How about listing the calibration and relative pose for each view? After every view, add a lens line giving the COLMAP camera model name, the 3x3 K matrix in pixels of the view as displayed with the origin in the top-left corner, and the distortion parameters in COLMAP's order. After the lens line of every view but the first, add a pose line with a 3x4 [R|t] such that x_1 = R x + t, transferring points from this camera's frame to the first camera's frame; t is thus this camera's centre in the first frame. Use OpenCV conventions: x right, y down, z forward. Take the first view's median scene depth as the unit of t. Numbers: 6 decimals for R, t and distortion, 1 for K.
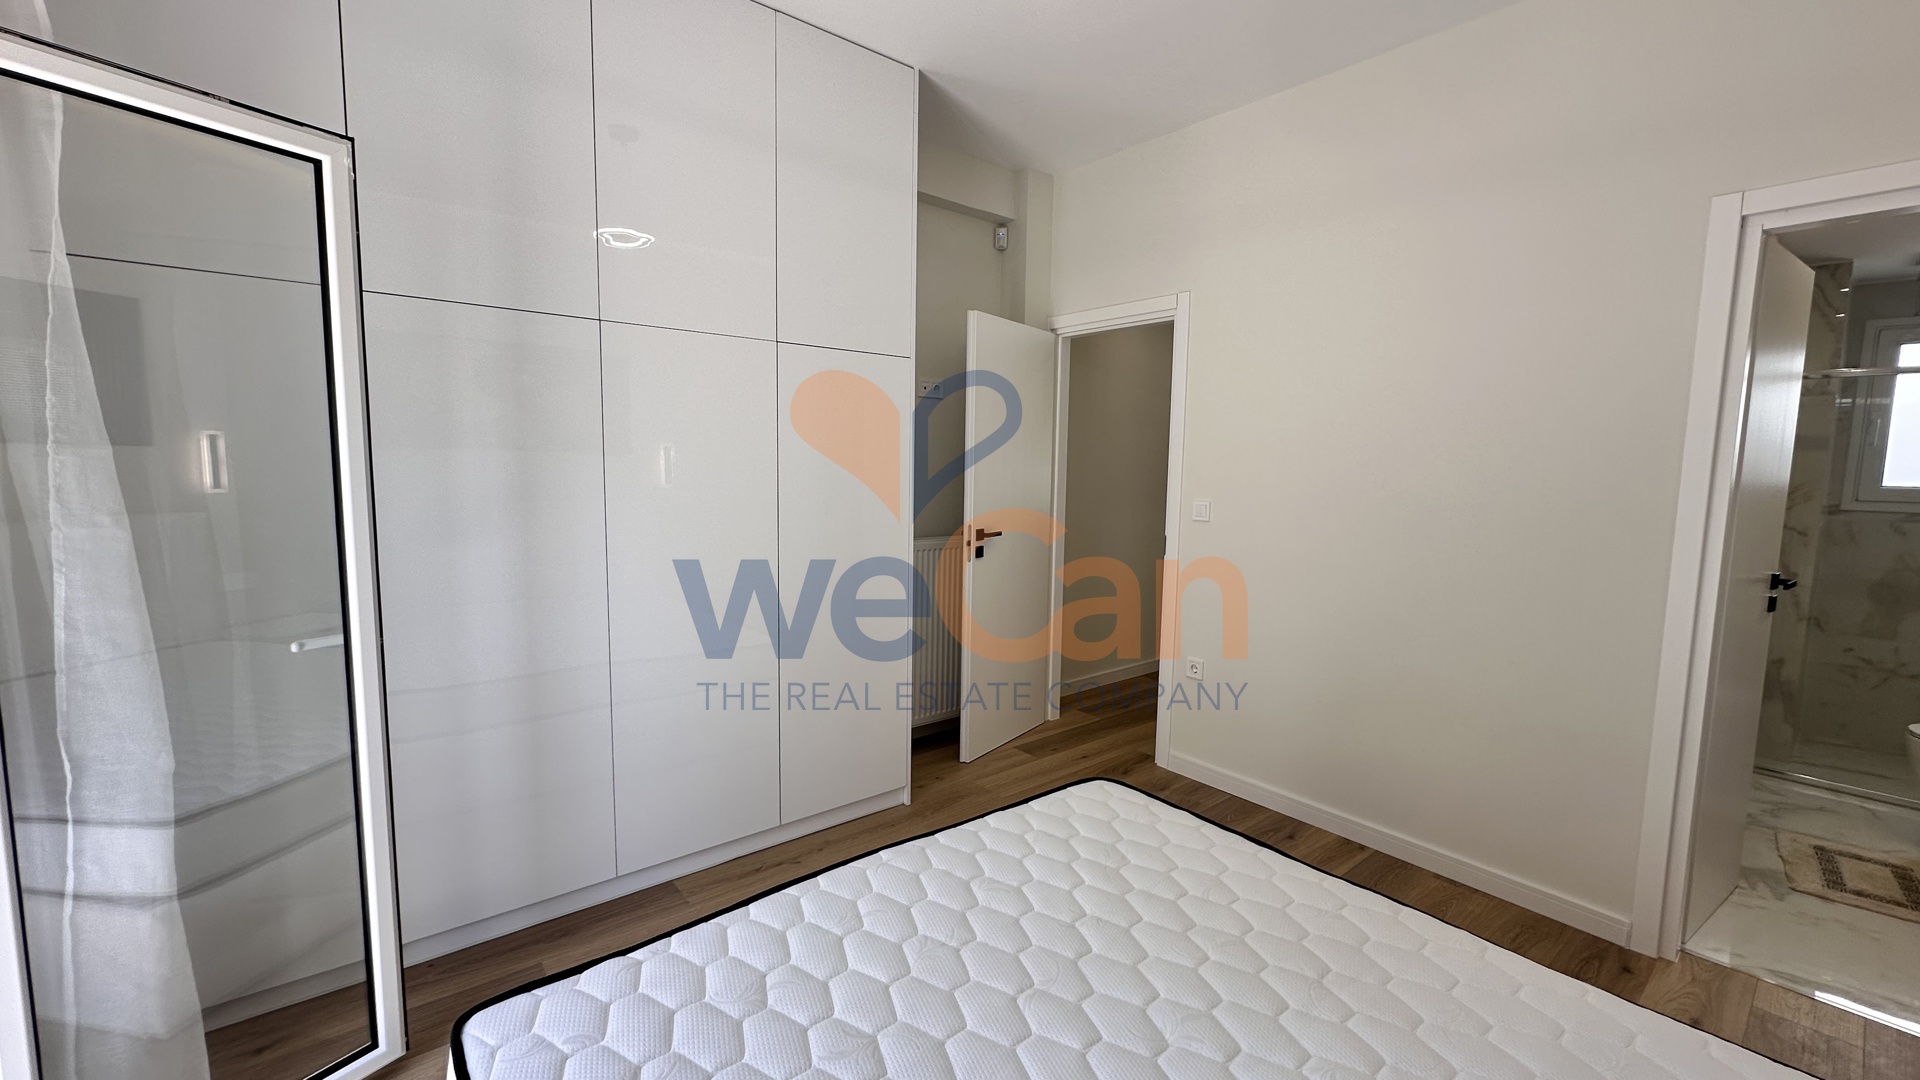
lens RADIAL K [[765.4, 0, 963.5], [0, 765.4, 539.0], [0, 0, 1]] dist [-0.005533, 0.000792]
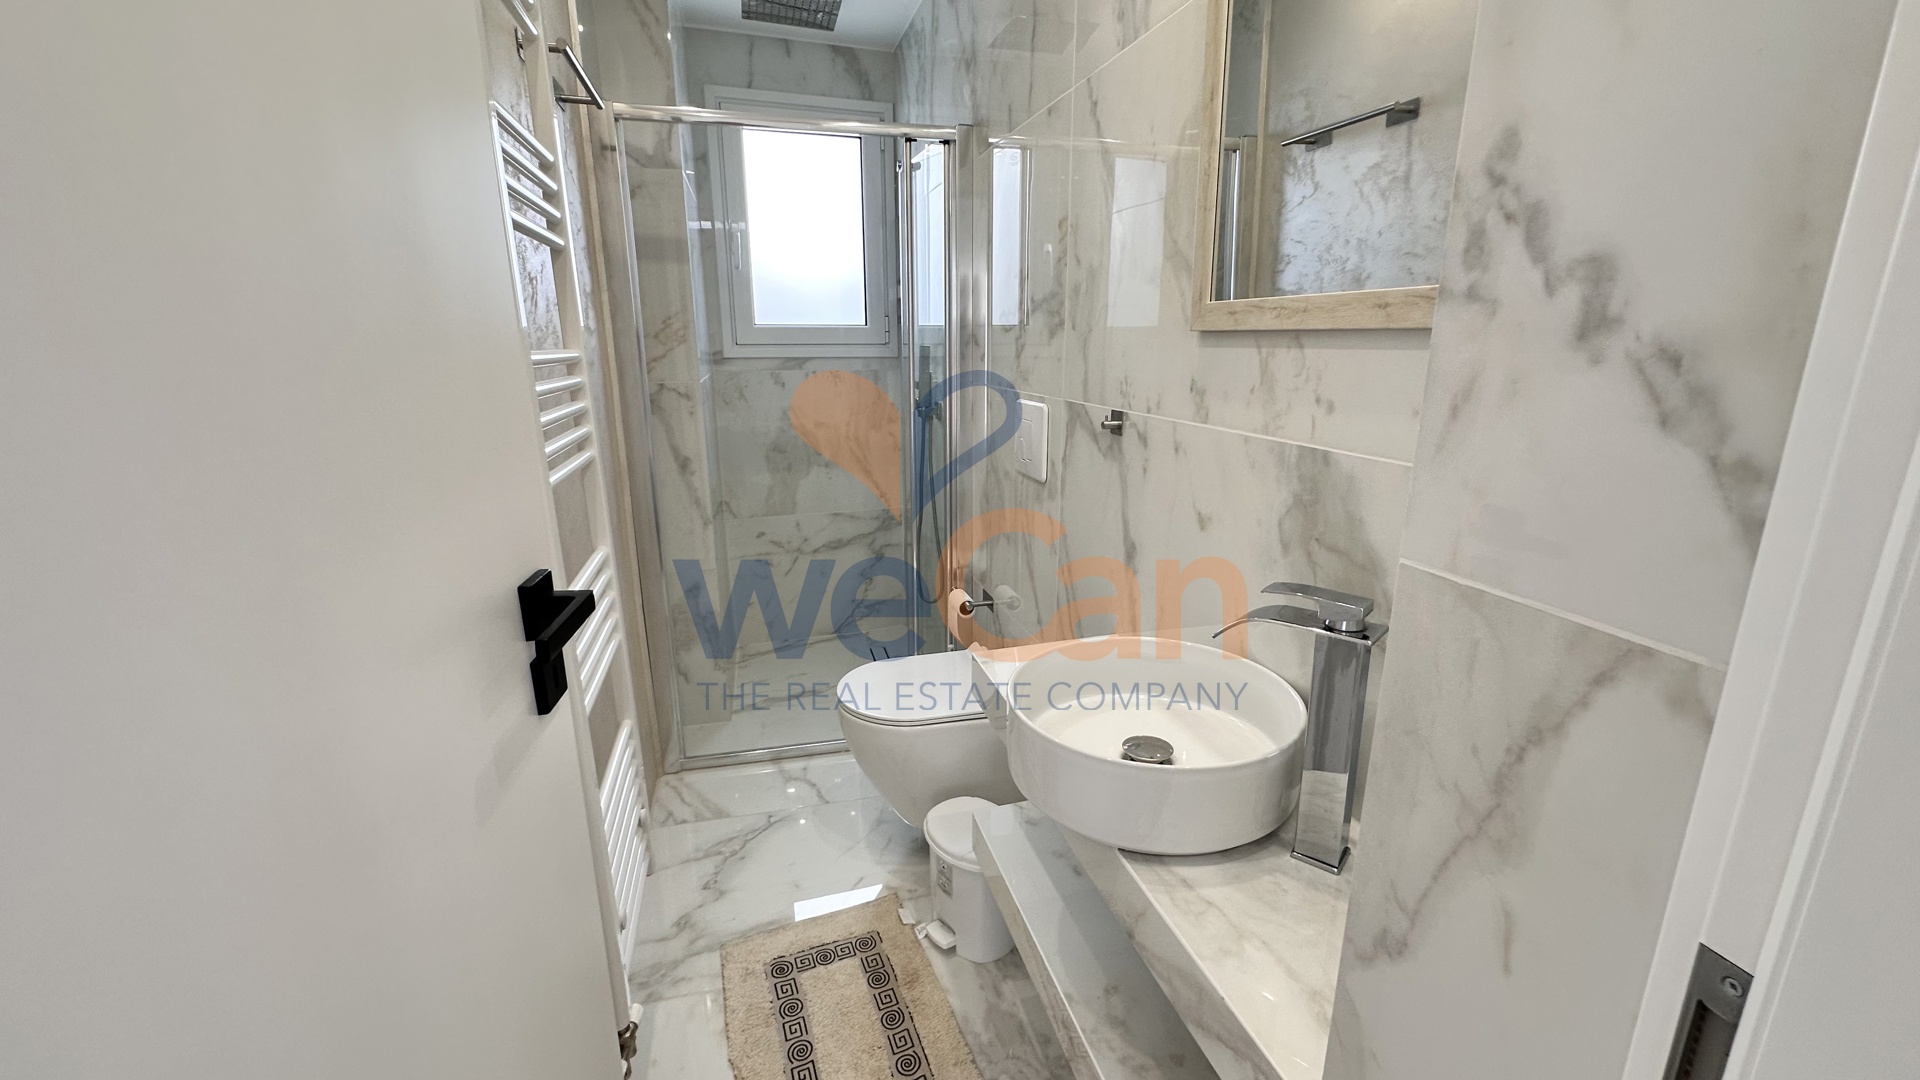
lens RADIAL K [[765.4, 0, 963.5], [0, 765.4, 539.0], [0, 0, 1]] dist [-0.005533, 0.000792]
pose [[0.429134, -0.244285, 0.869580, 0.568111], [0.100167, 0.969666, 0.222970, -0.009558], [-0.897670, -0.008581, 0.440585, 0.464799]]
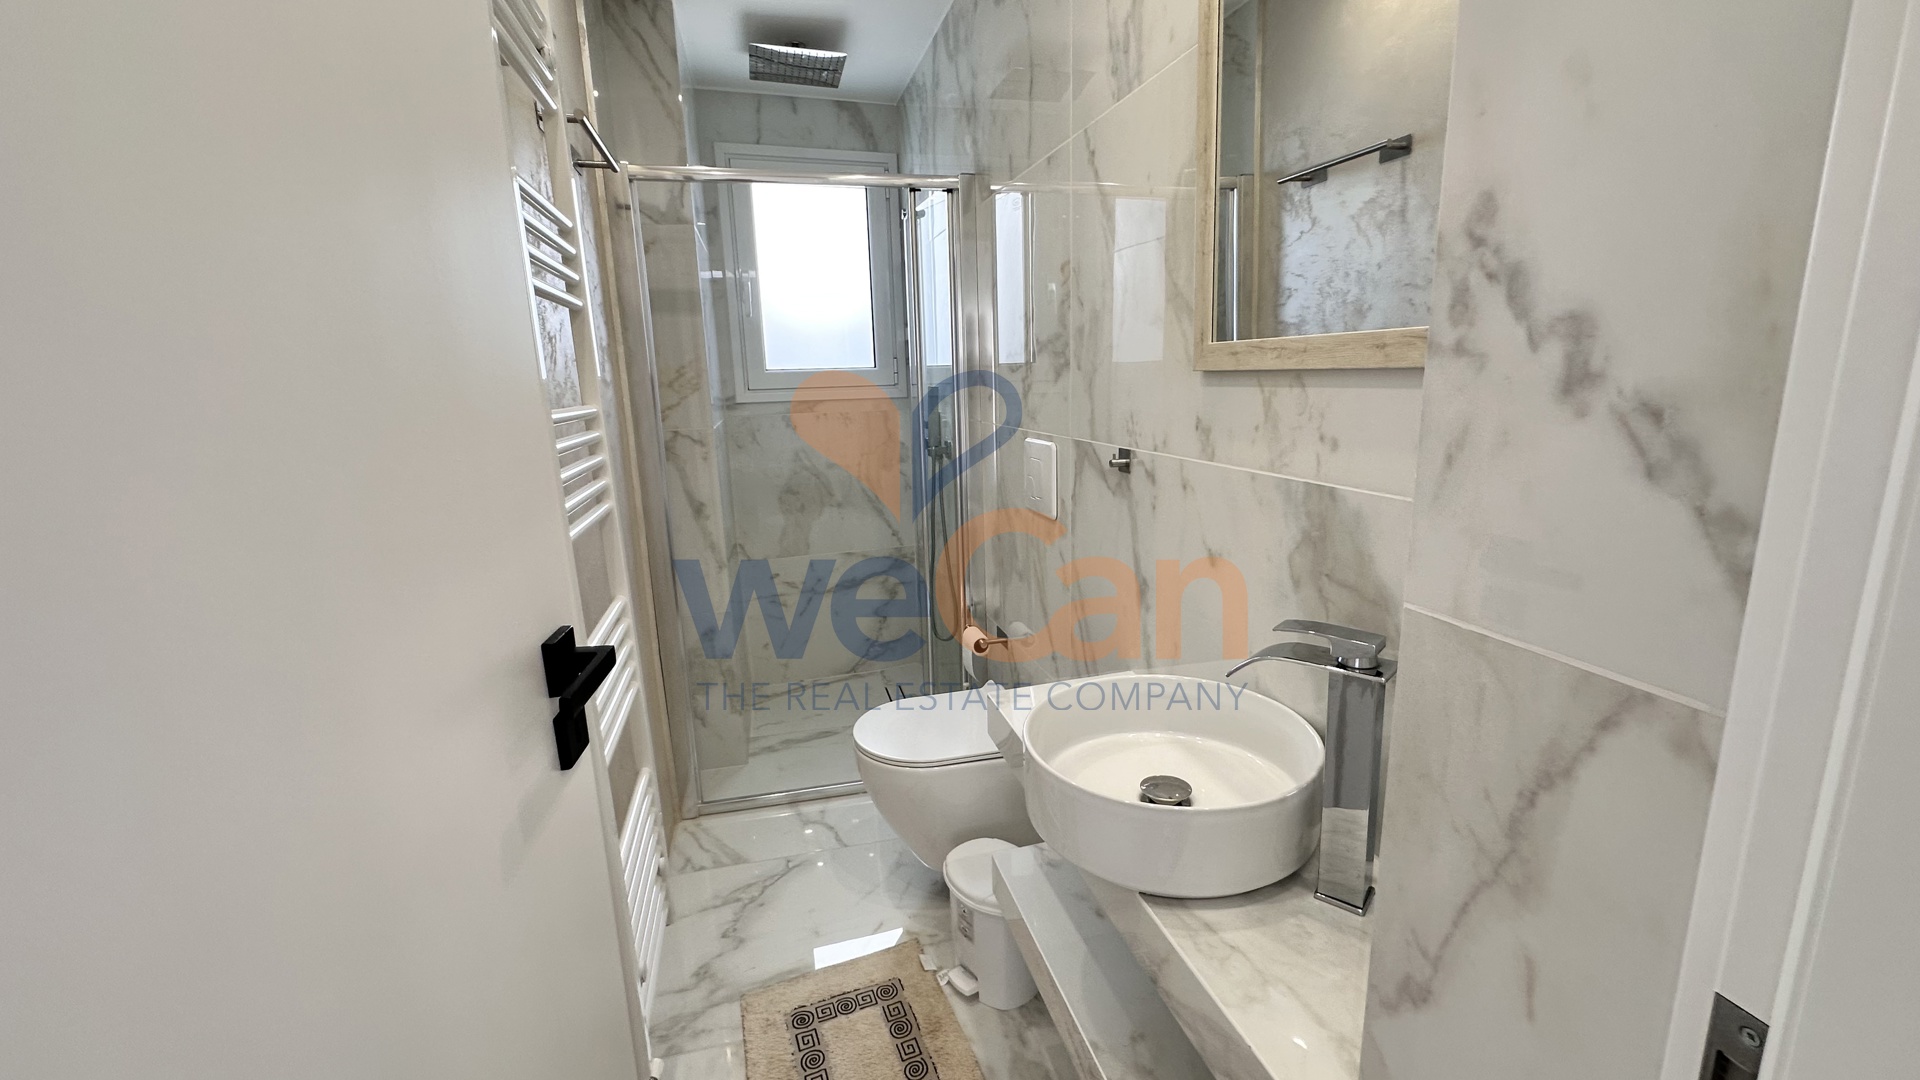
lens RADIAL K [[765.4, 0, 963.5], [0, 765.4, 539.0], [0, 0, 1]] dist [-0.005533, 0.000792]
pose [[0.437622, -0.217255, 0.872518, 0.566210], [0.127887, 0.975545, 0.178765, -0.013555], [-0.890018, 0.033353, 0.454704, 0.463012]]
